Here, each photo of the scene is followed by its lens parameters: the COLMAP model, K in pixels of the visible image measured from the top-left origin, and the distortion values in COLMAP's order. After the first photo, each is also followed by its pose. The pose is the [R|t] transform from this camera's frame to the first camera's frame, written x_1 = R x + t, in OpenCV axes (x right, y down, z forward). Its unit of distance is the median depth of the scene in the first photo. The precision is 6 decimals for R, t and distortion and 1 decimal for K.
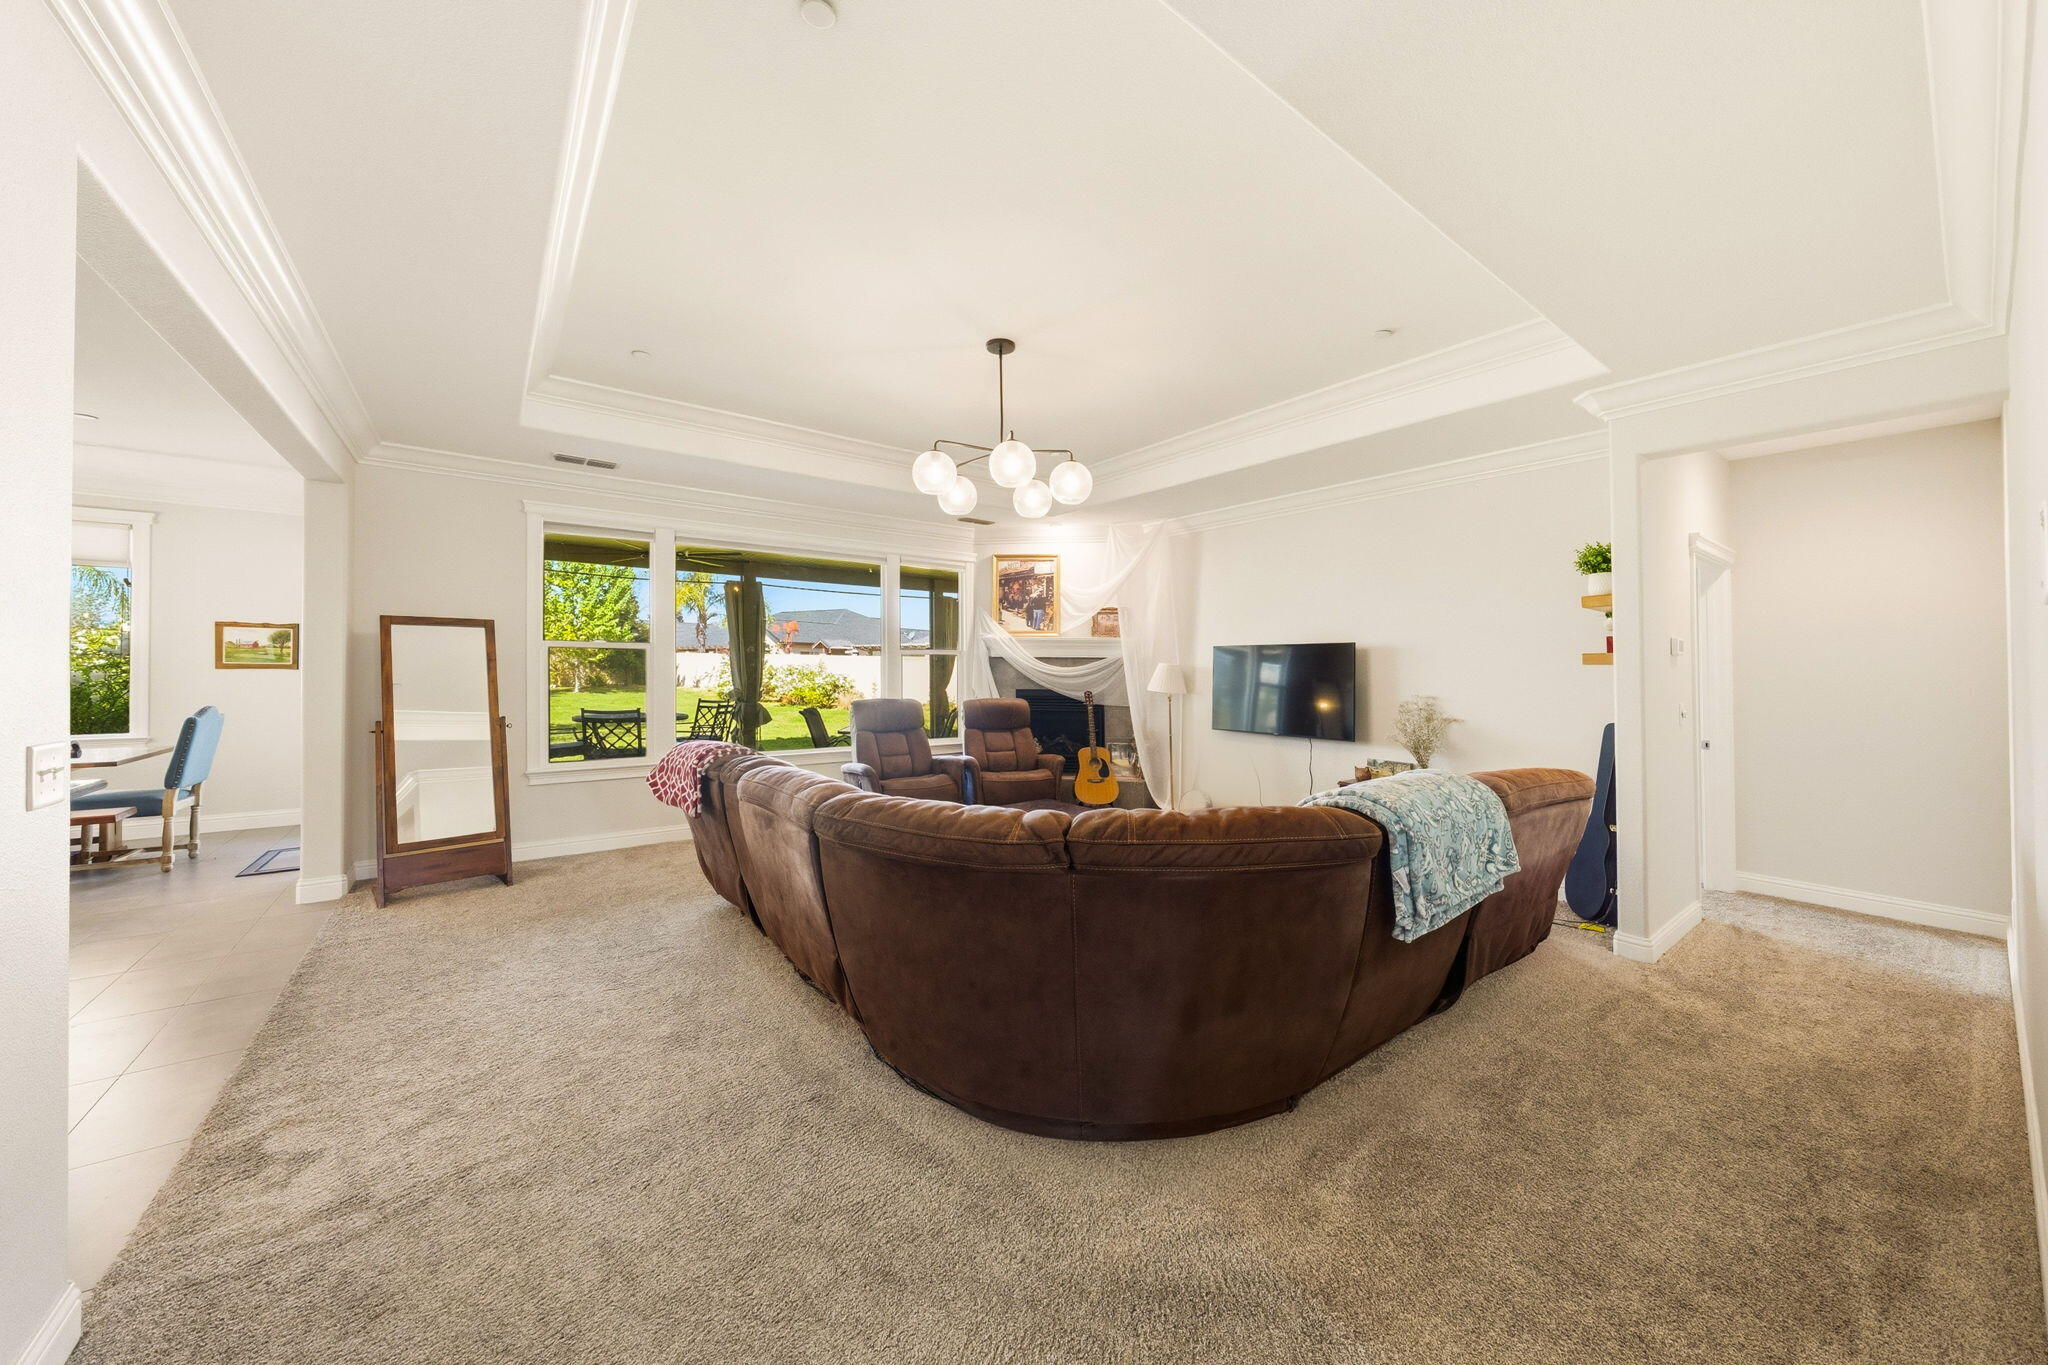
lens RADIAL K [[714.3, 0, 1025.8], [0, 714.3, 672.9], [0, 0, 1]] dist [-0.000263, -0.000126]
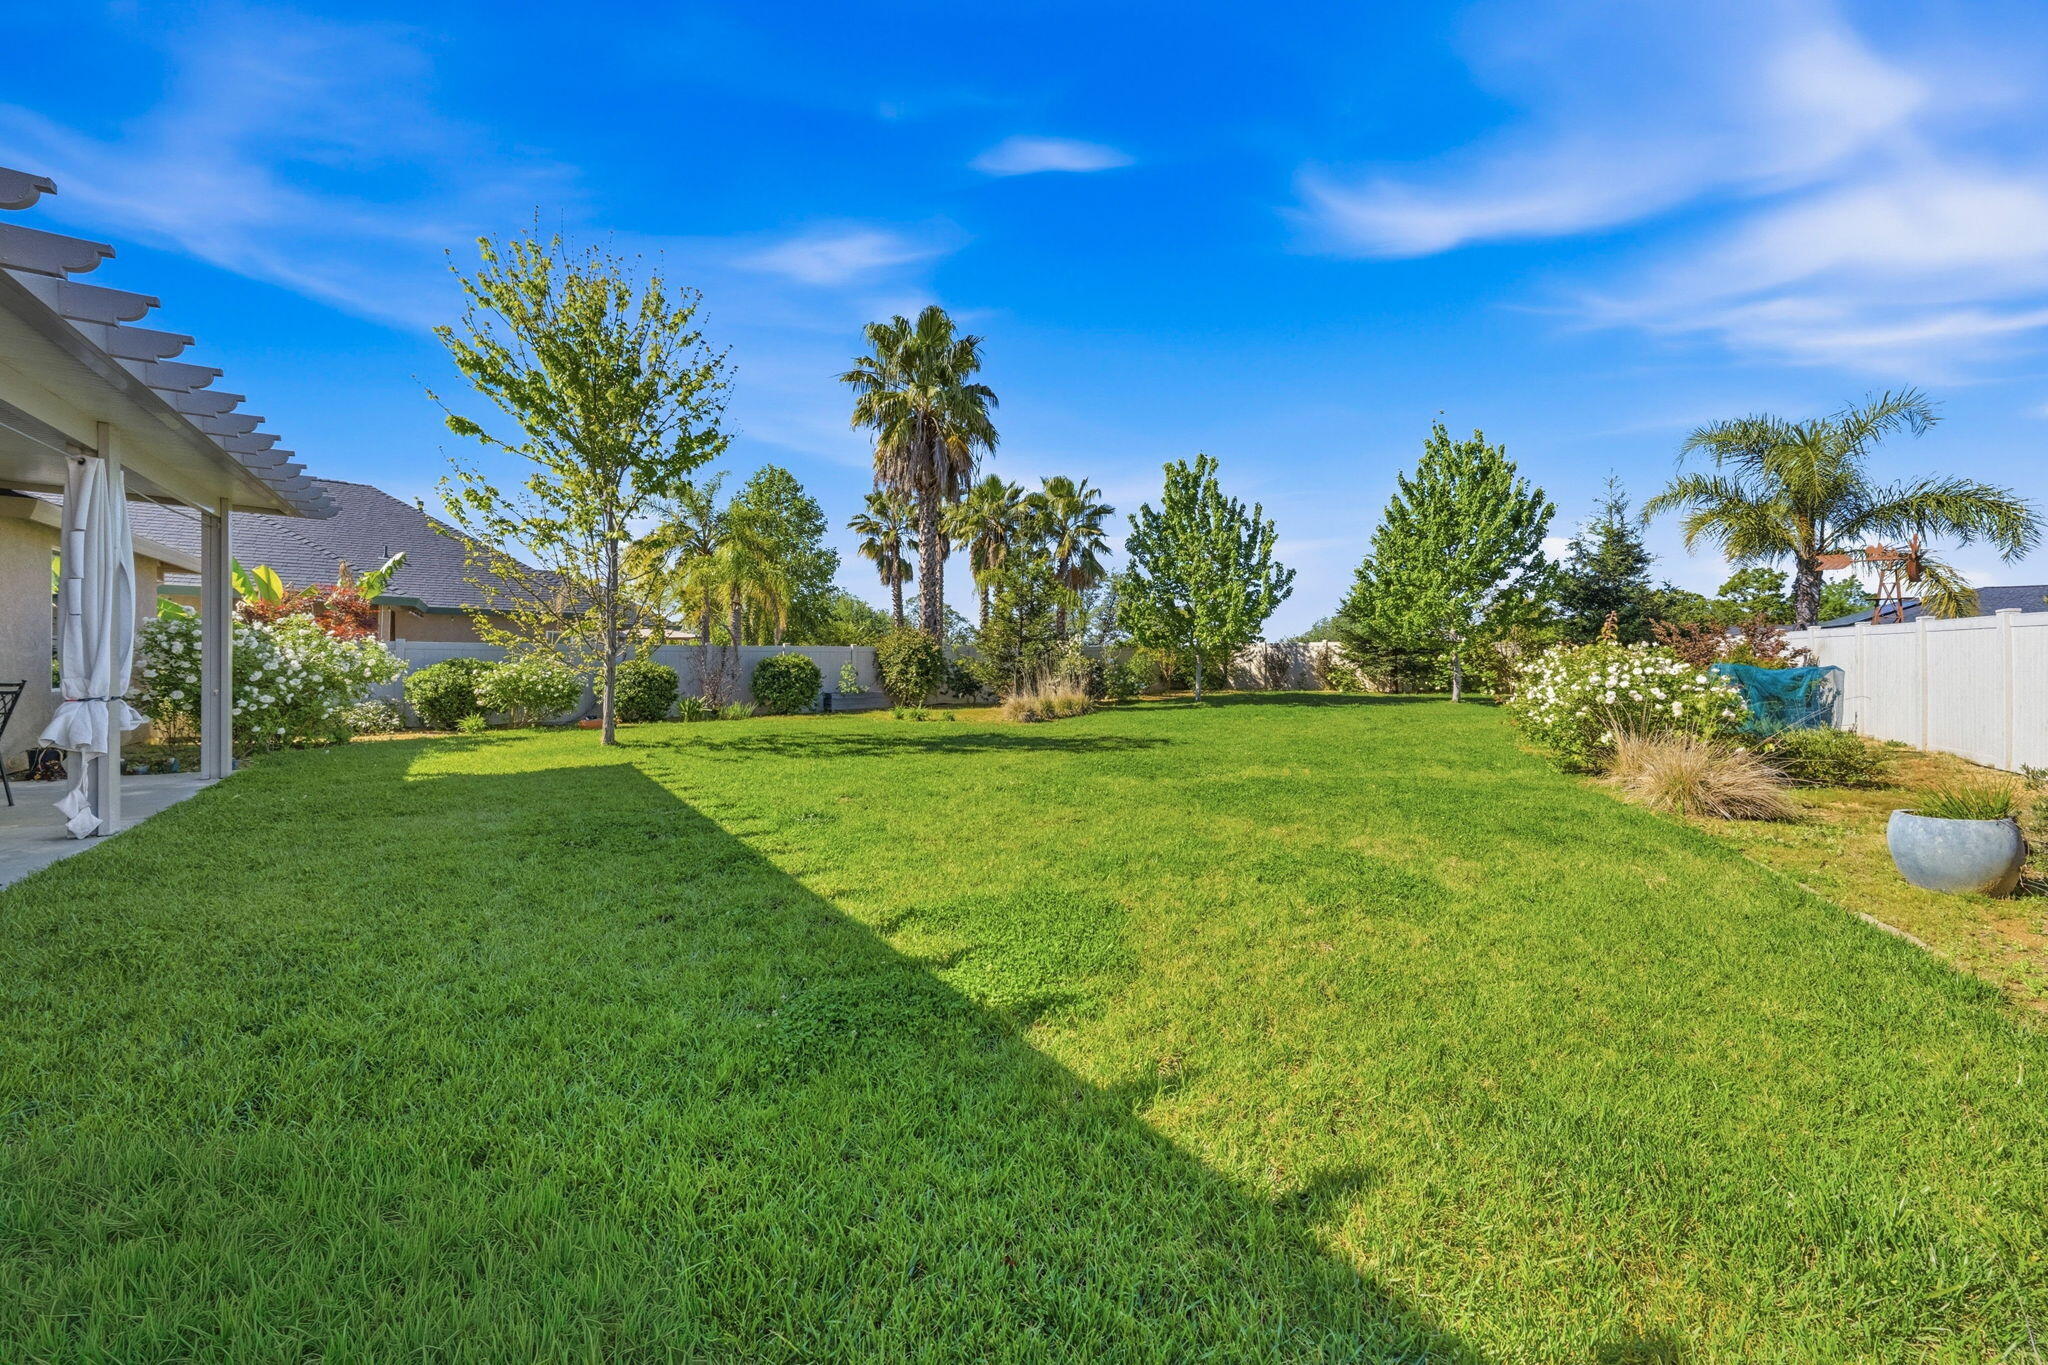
lens RADIAL K [[714.3, 0, 1025.8], [0, 714.3, 672.9], [0, 0, 1]] dist [-0.000263, -0.000126]
pose [[0.015795, 0.002020, -0.999873, 0.151209], [-0.013810, 0.999903, 0.001802, 0.021255], [0.999780, 0.013779, 0.015822, 2.360570]]
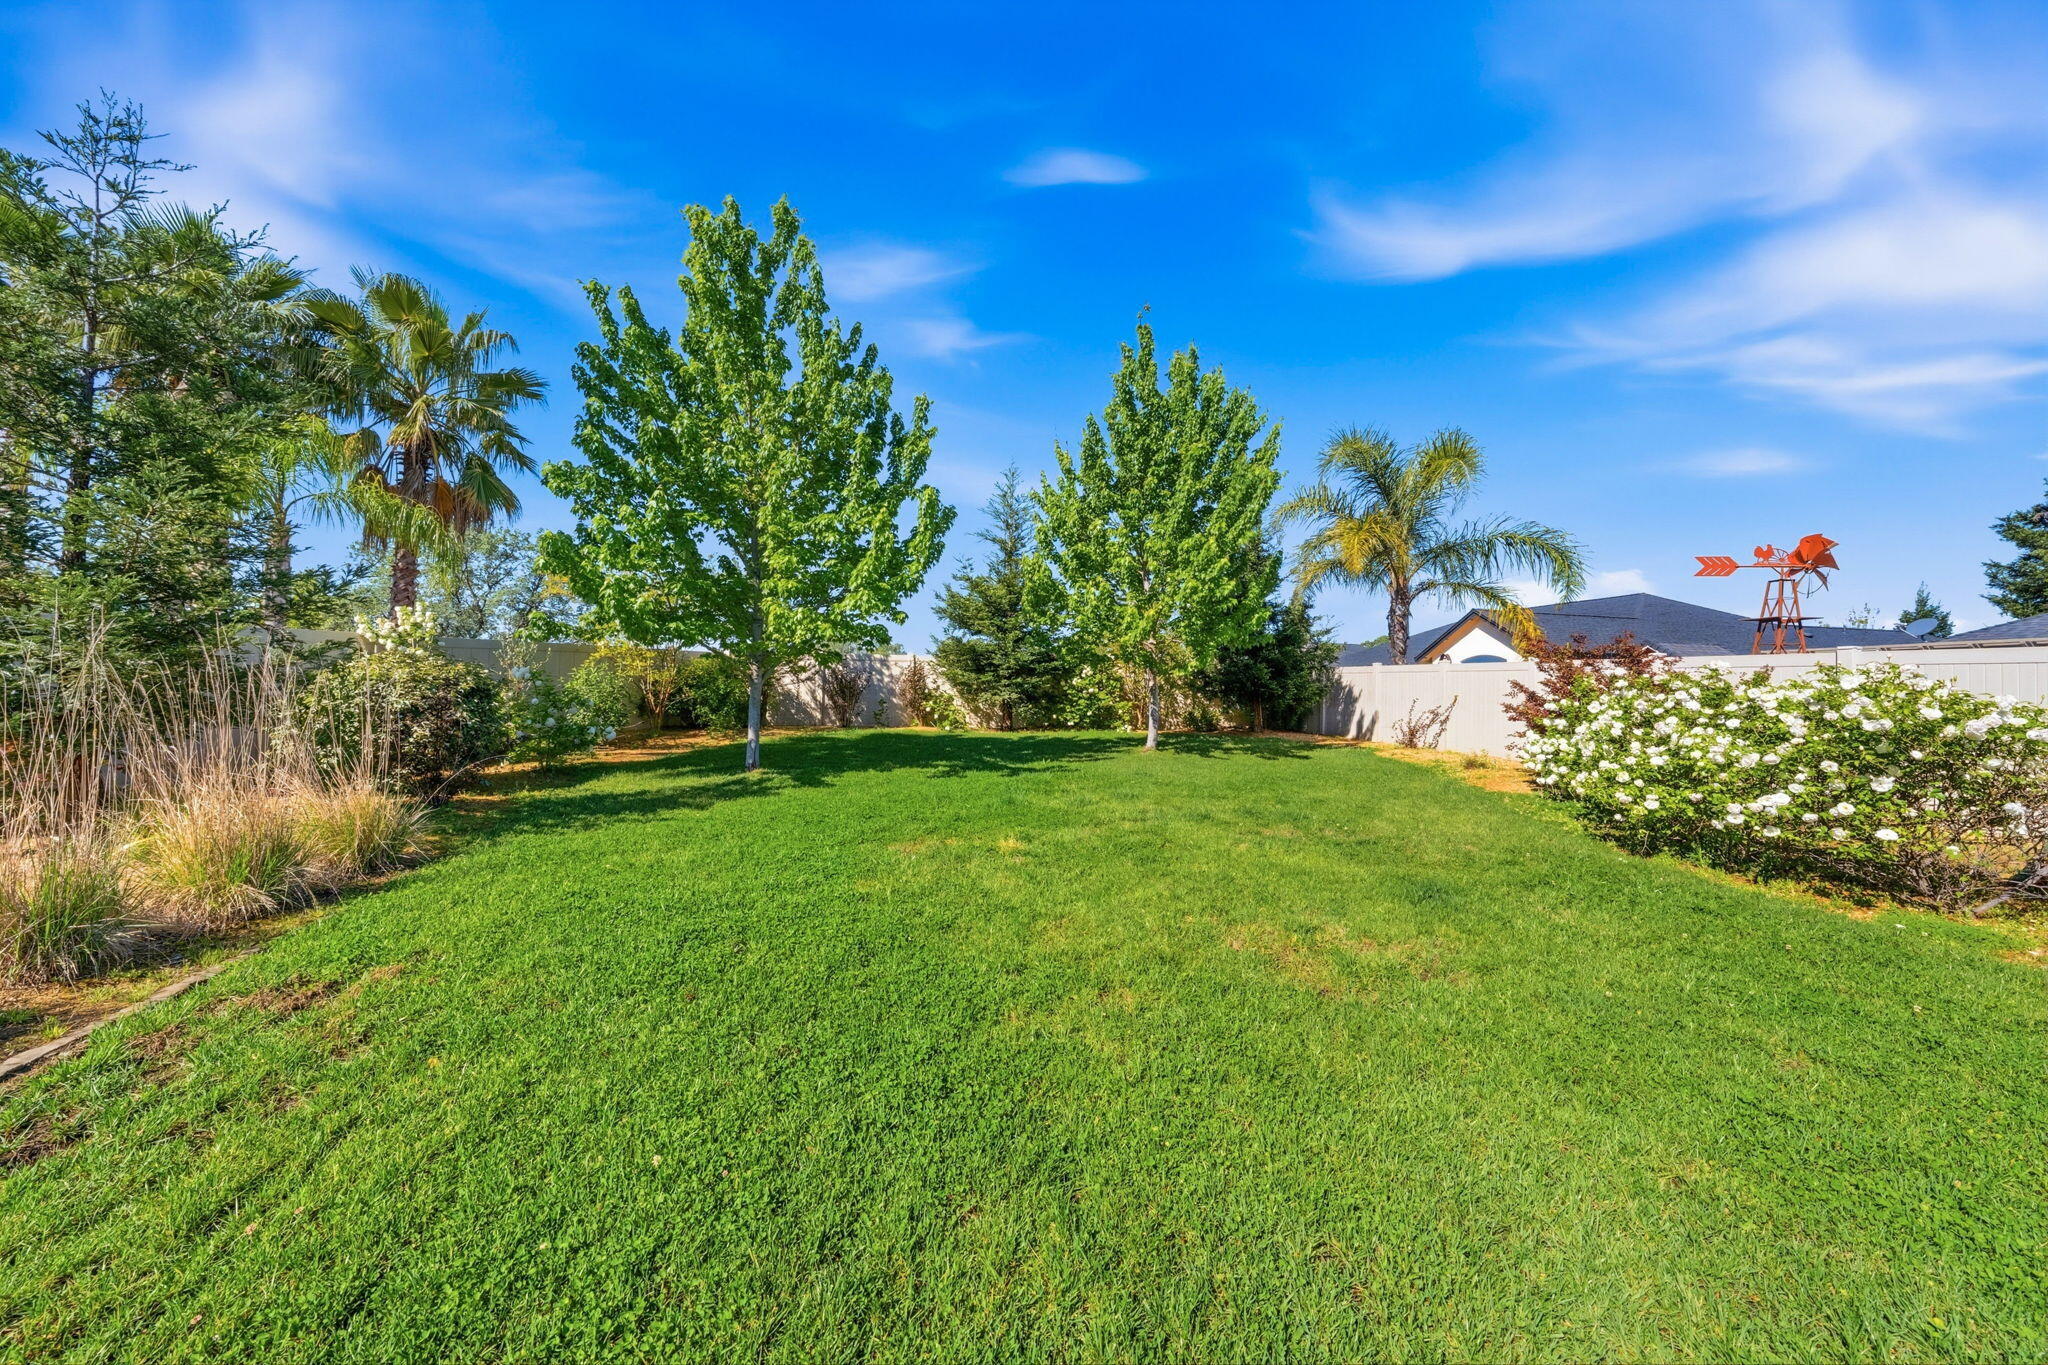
lens RADIAL K [[697.6, 0, 1024.0], [0, 697.6, 682.5], [0, 0, 1]] dist [-0.001220, -0.000052]
pose [[0.678065, -0.002558, -0.734998, -1.458038], [-0.024243, 0.999372, -0.025843, -0.002815], [0.734602, 0.035341, 0.677577, 2.600682]]
